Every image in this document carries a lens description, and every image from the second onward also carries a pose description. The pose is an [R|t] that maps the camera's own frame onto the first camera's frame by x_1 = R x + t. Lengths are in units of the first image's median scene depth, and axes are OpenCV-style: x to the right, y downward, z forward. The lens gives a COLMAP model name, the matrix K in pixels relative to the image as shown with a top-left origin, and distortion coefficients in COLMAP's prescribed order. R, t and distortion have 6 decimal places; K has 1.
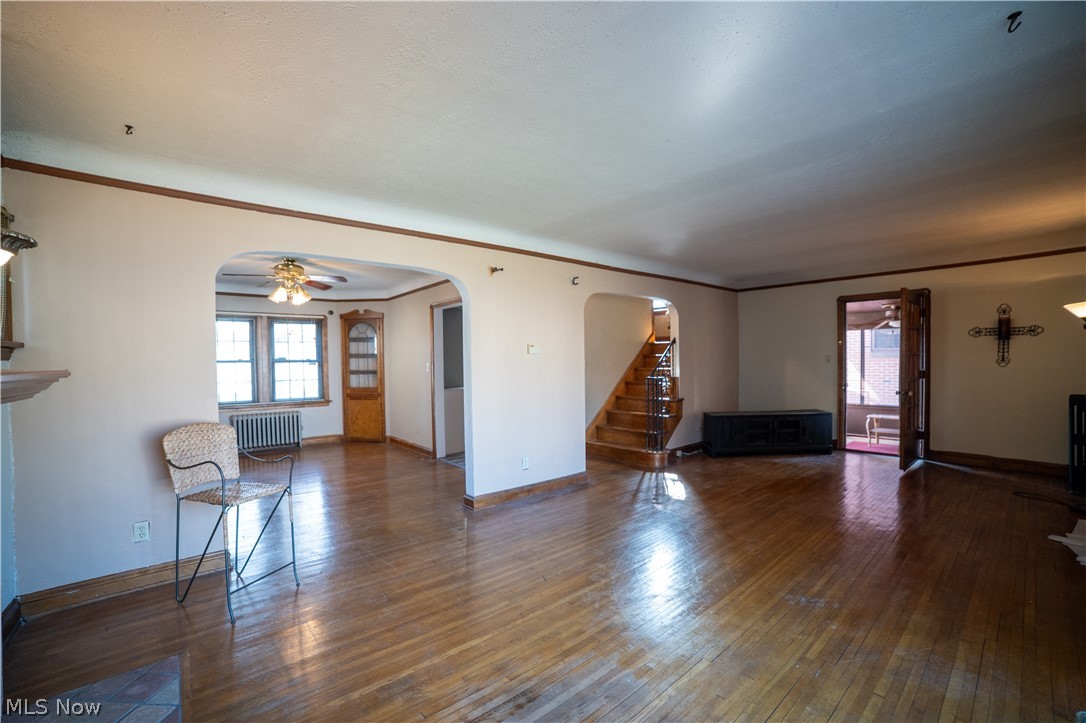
lens RADIAL K [[464.7, 0, 545.4], [0, 464.7, 371.6], [0, 0, 1]] dist [-0.114257, 0.038597]
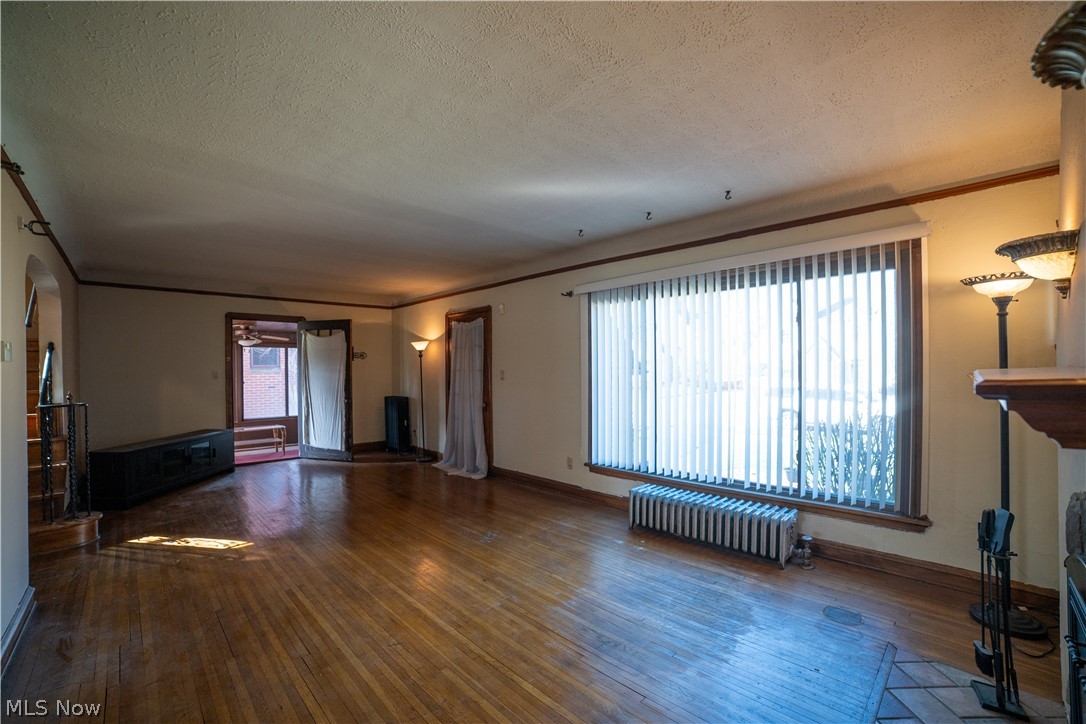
lens RADIAL K [[464.7, 0, 545.4], [0, 464.7, 372.1], [0, 0, 1]] dist [-0.114257, 0.038597]
pose [[-0.085494, 0.004765, 0.996327, -0.462780], [0.033528, 0.999436, -0.001903, -0.011196], [-0.995774, 0.033243, -0.085606, 0.447366]]
